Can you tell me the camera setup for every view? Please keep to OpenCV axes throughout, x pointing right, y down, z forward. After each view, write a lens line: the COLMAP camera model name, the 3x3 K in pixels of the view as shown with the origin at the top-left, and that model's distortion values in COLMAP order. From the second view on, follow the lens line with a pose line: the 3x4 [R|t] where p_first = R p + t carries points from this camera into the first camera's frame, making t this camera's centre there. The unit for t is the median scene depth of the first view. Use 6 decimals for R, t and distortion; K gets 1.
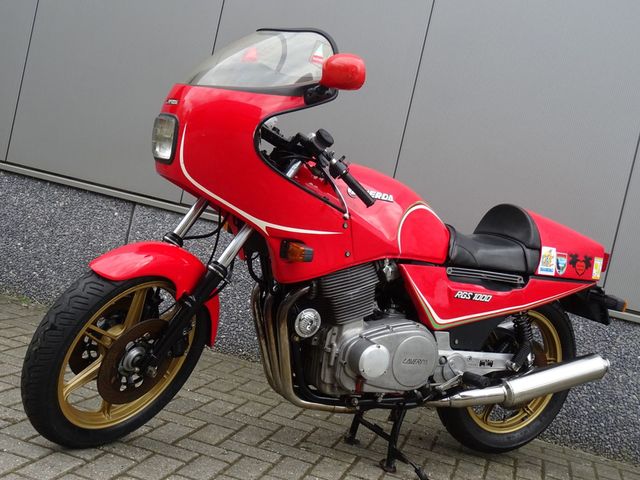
lens RADIAL K [[846.1, 0, 319.7], [0, 846.1, 241.0], [0, 0, 1]] dist [-0.036006, 0.000000]
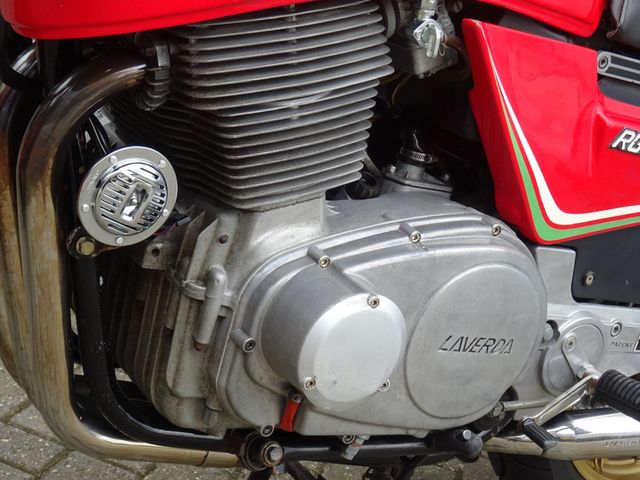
lens RADIAL K [[1146.0, 0, 319.4], [0, 1146.0, 241.5], [0, 0, 1]] dist [0.012772, 0.000000]
pose [[0.992773, 0.084316, 0.085397, 0.016757], [-0.098195, 0.979812, 0.174143, 0.038962], [-0.068990, -0.181270, 0.981010, 0.609586]]
